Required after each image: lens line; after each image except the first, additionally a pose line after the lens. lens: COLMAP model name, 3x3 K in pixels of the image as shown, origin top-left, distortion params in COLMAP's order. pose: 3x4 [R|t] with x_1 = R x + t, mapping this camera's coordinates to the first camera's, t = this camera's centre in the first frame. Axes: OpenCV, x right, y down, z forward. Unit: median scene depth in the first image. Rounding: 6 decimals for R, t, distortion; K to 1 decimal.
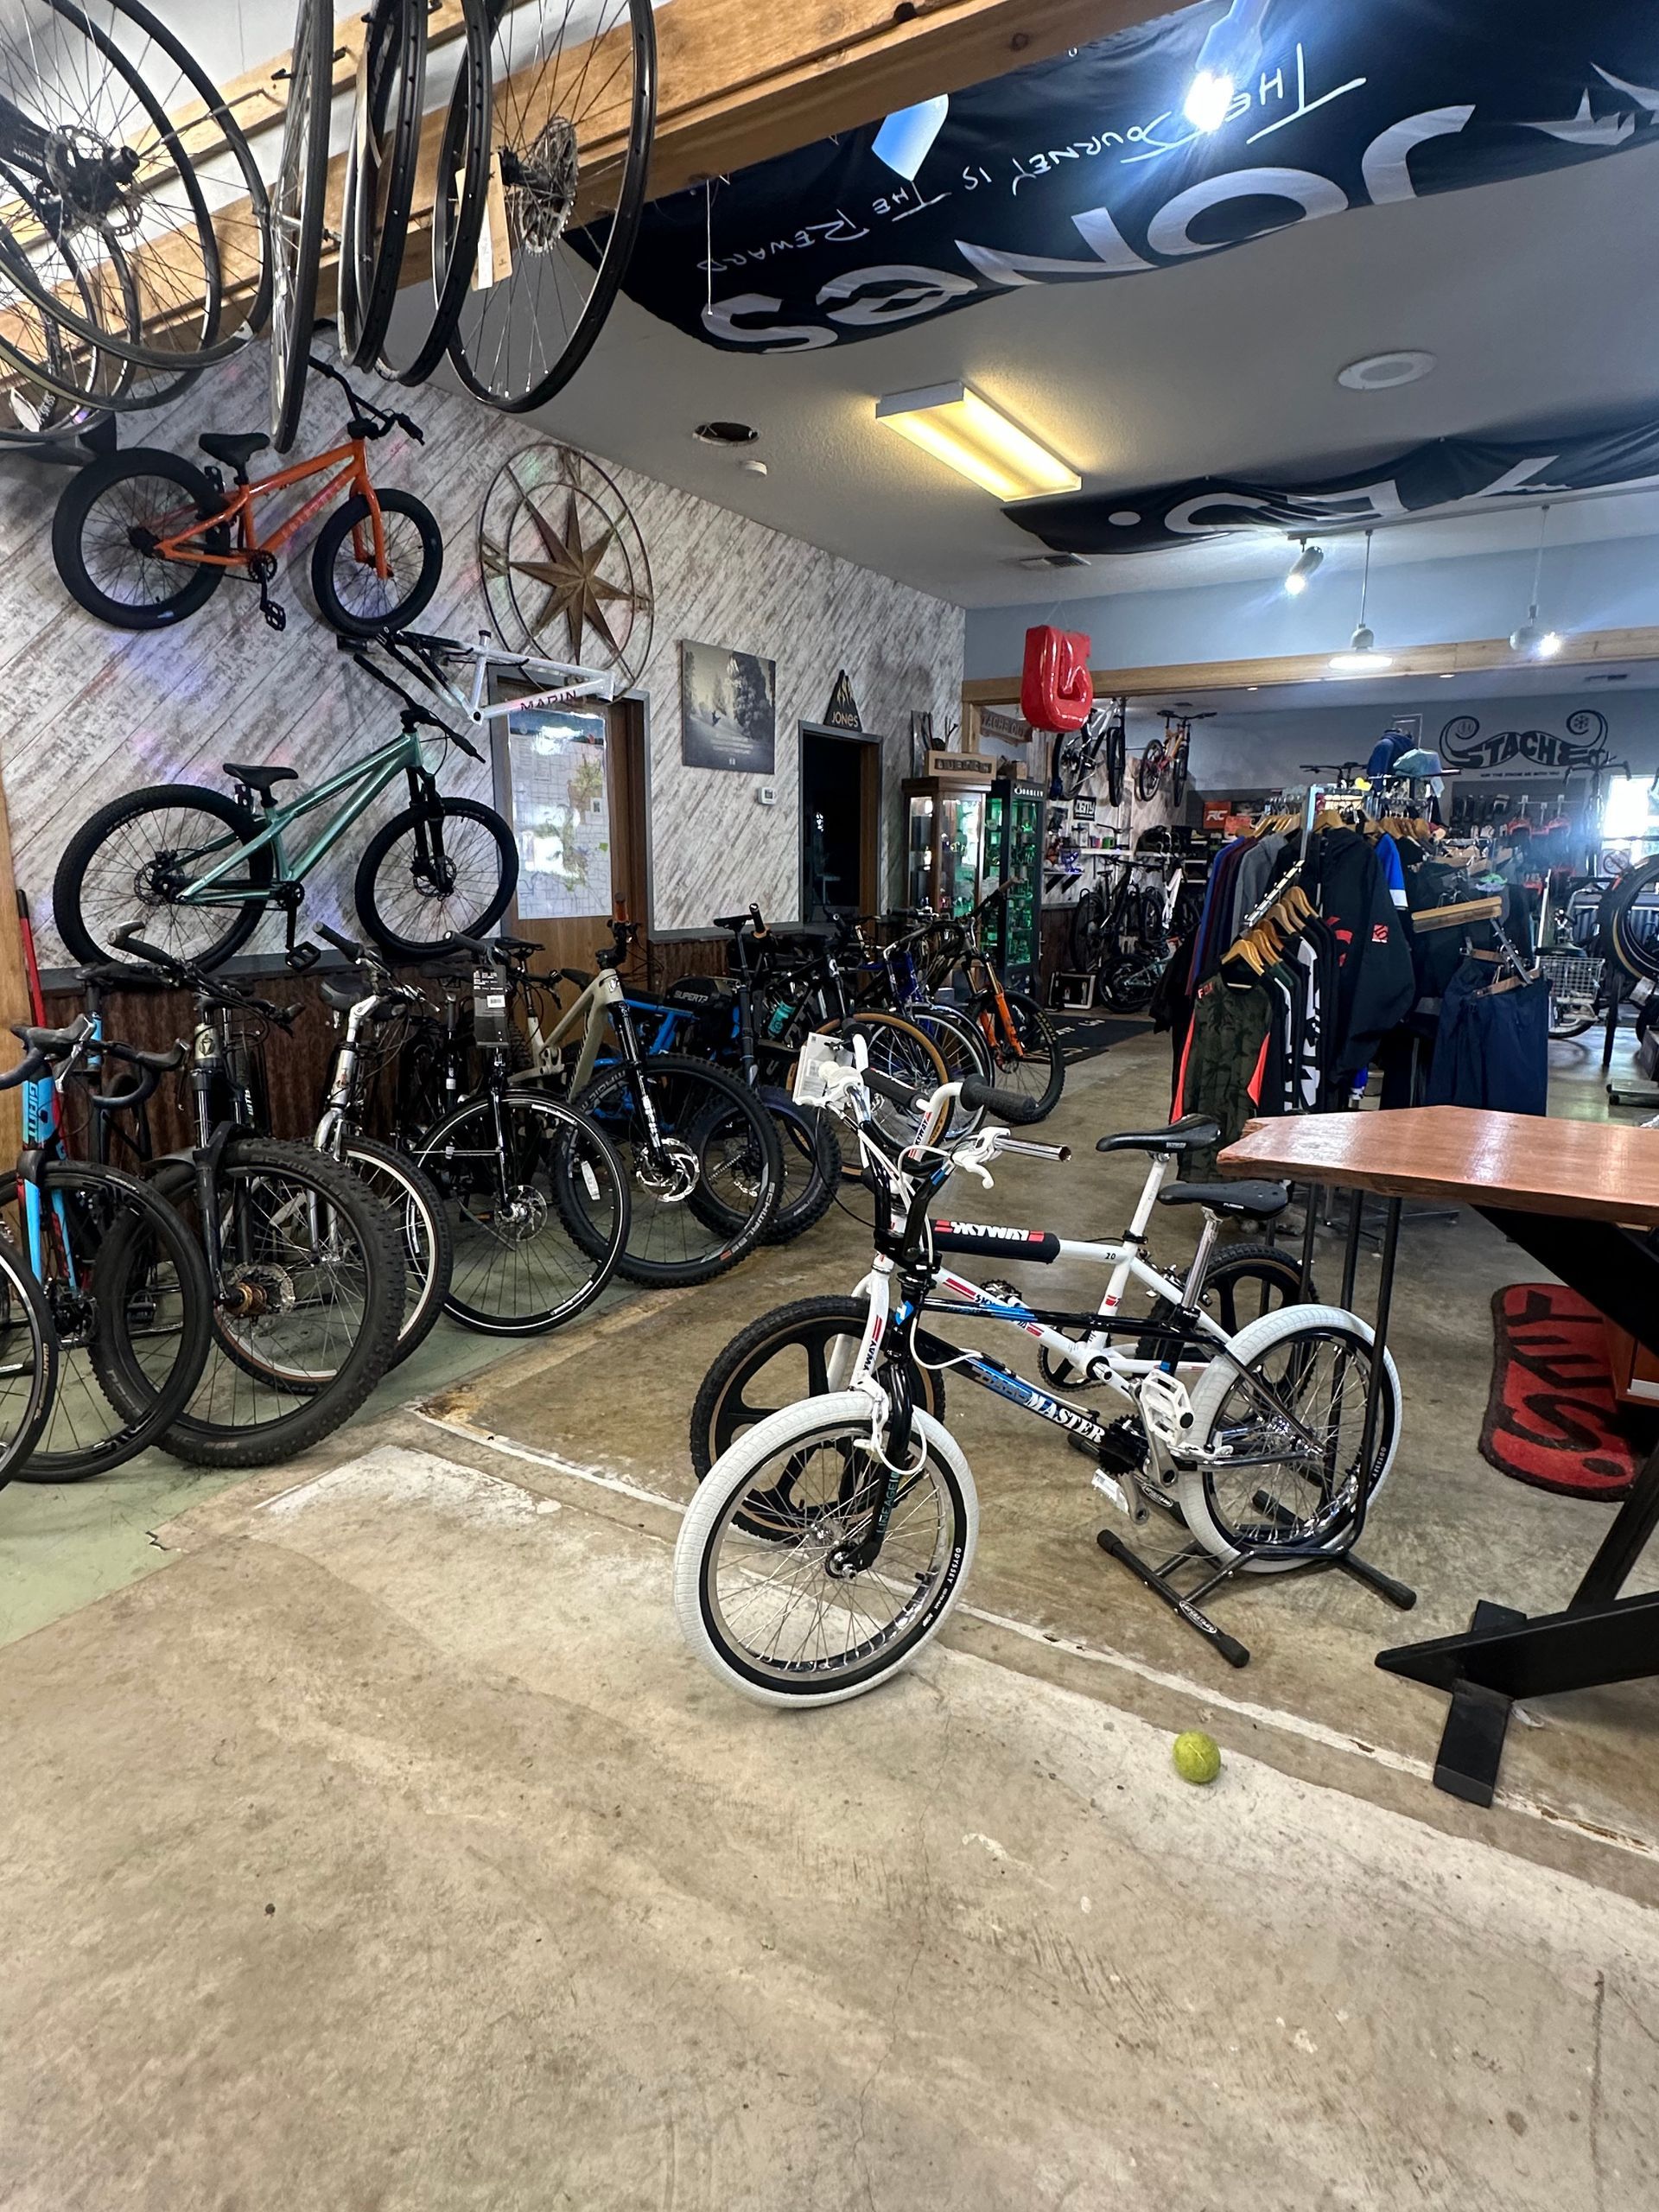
lens RADIAL K [[1208.5, 0, 819.3], [0, 1208.5, 1101.5], [0, 0, 1]] dist [0.001843, -0.000454]
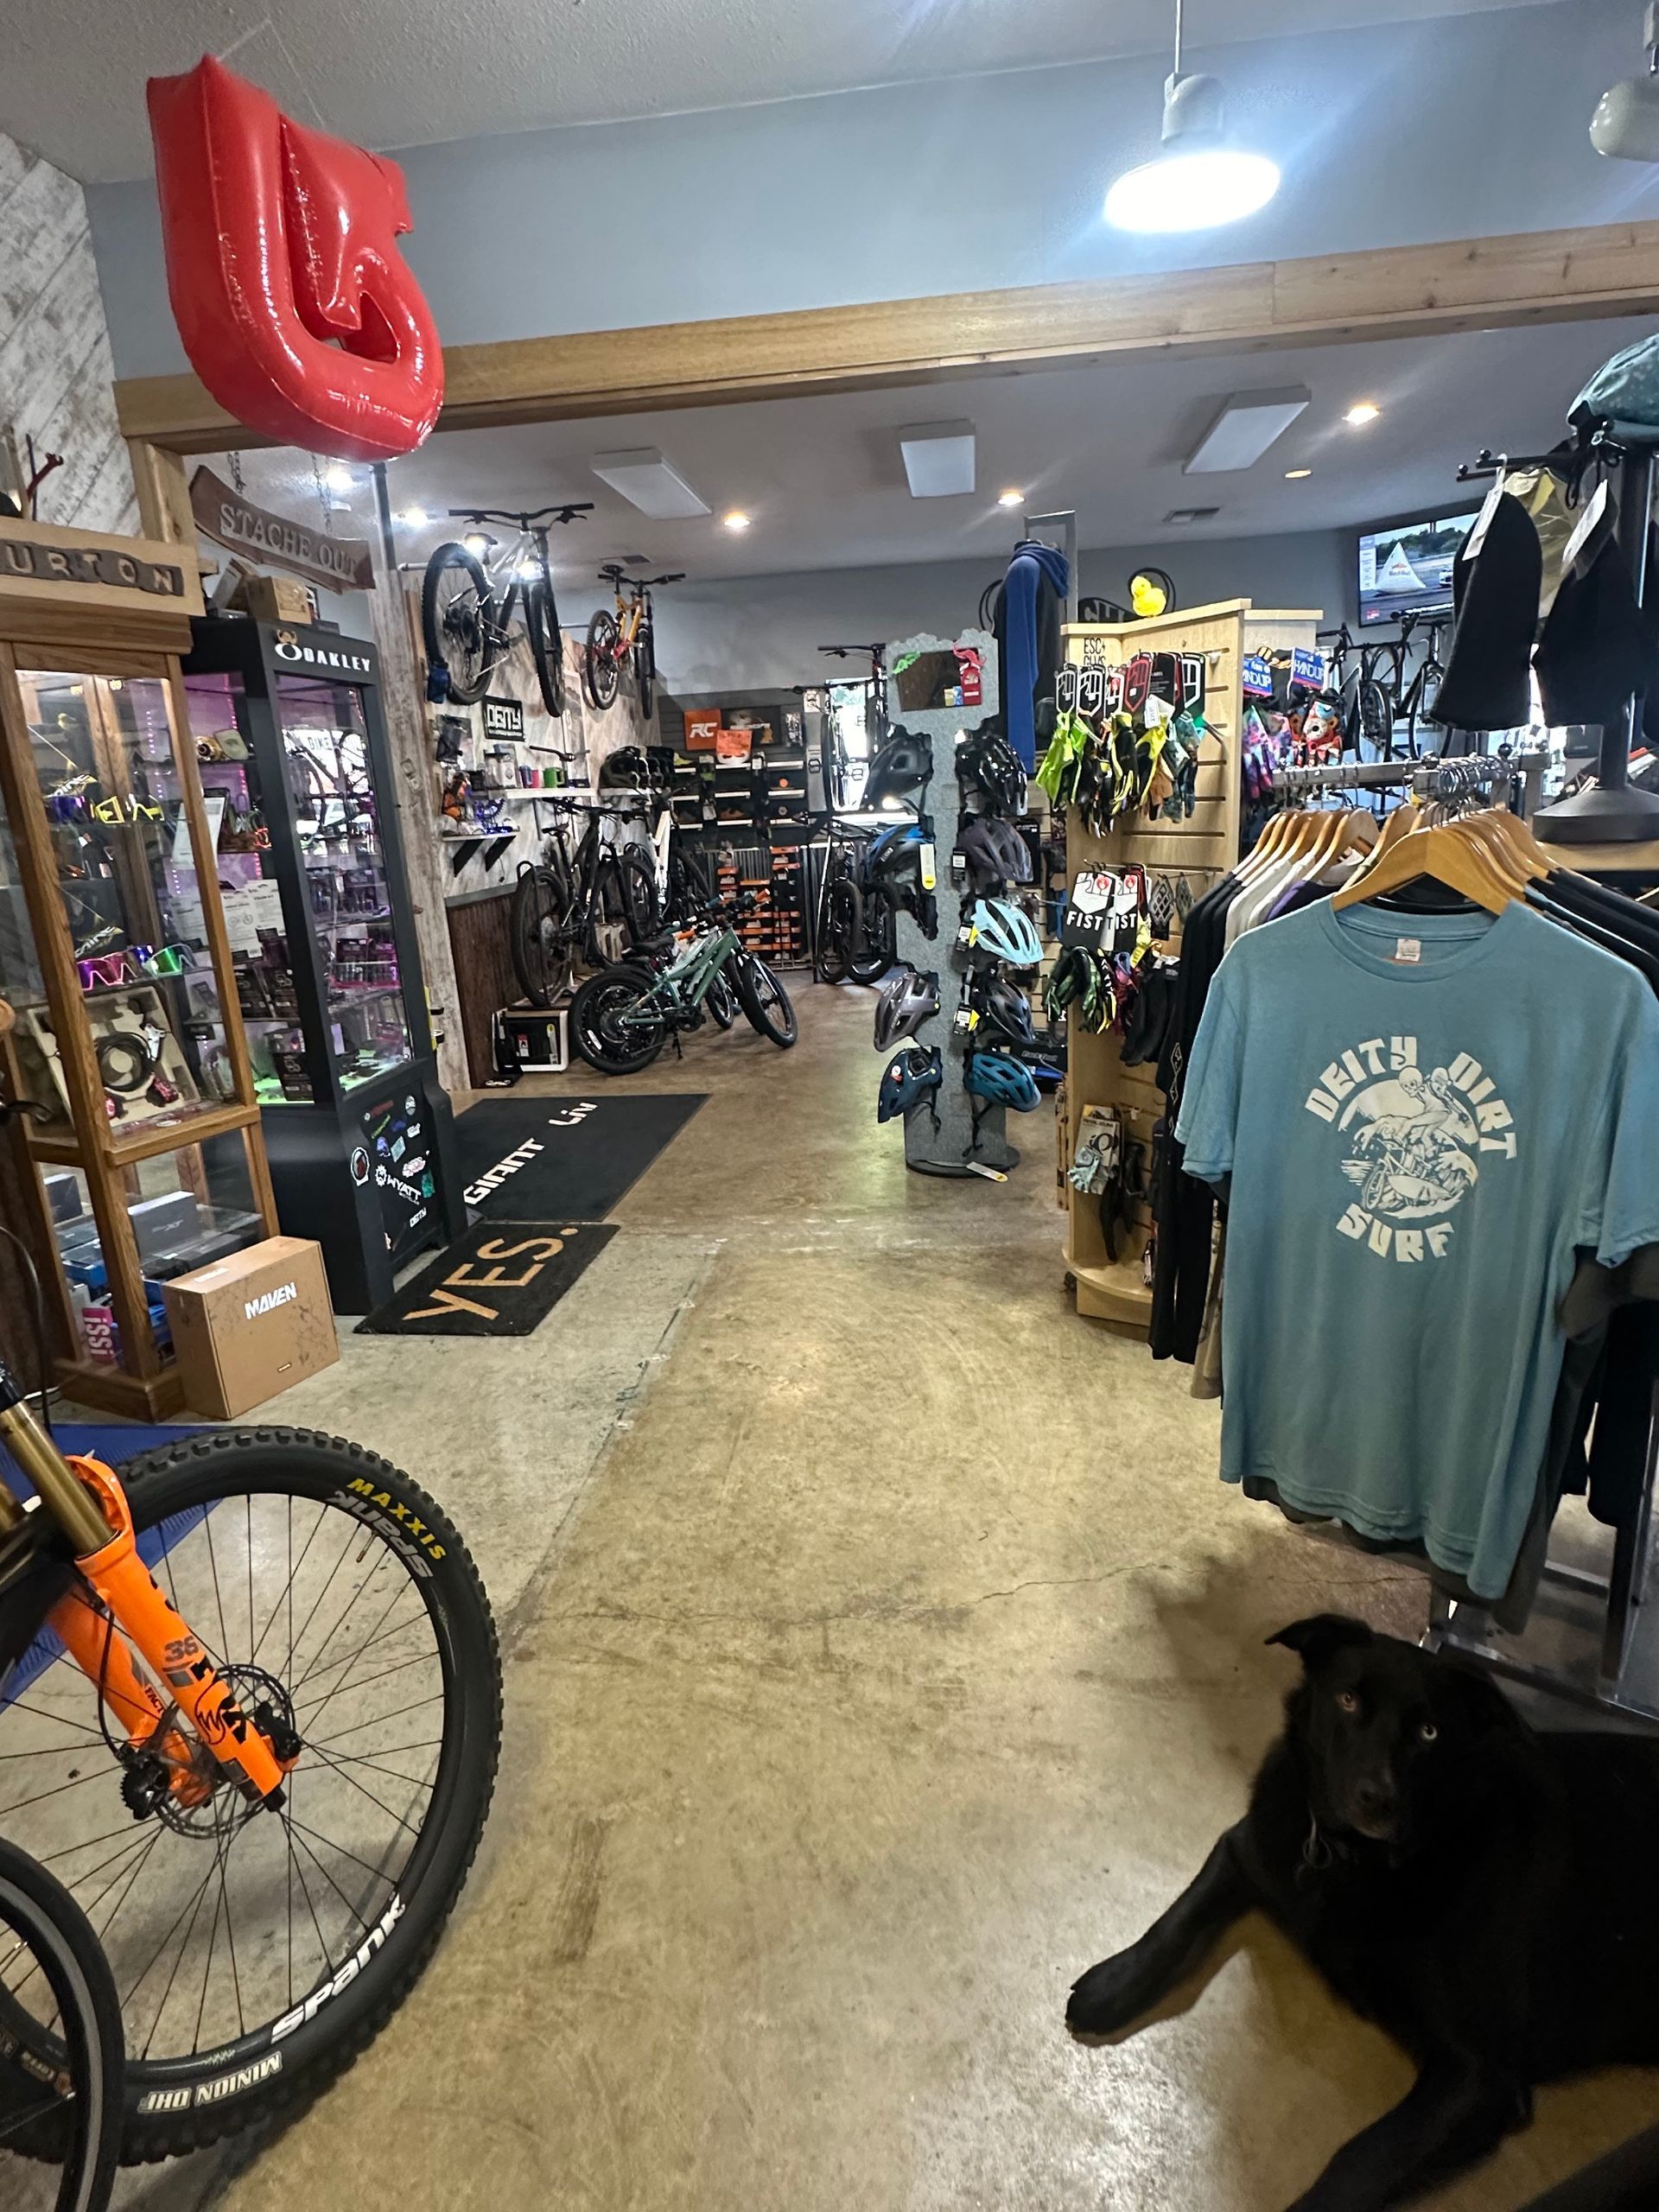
lens RADIAL K [[1208.5, 0, 824.0], [0, 1208.5, 1113.2], [0, 0, 1]] dist [0.001843, -0.000454]
pose [[0.905993, -0.161285, 0.391362, 0.096442], [0.137674, 0.986572, 0.087867, -0.081685], [-0.400279, -0.025727, 0.916032, 0.382146]]
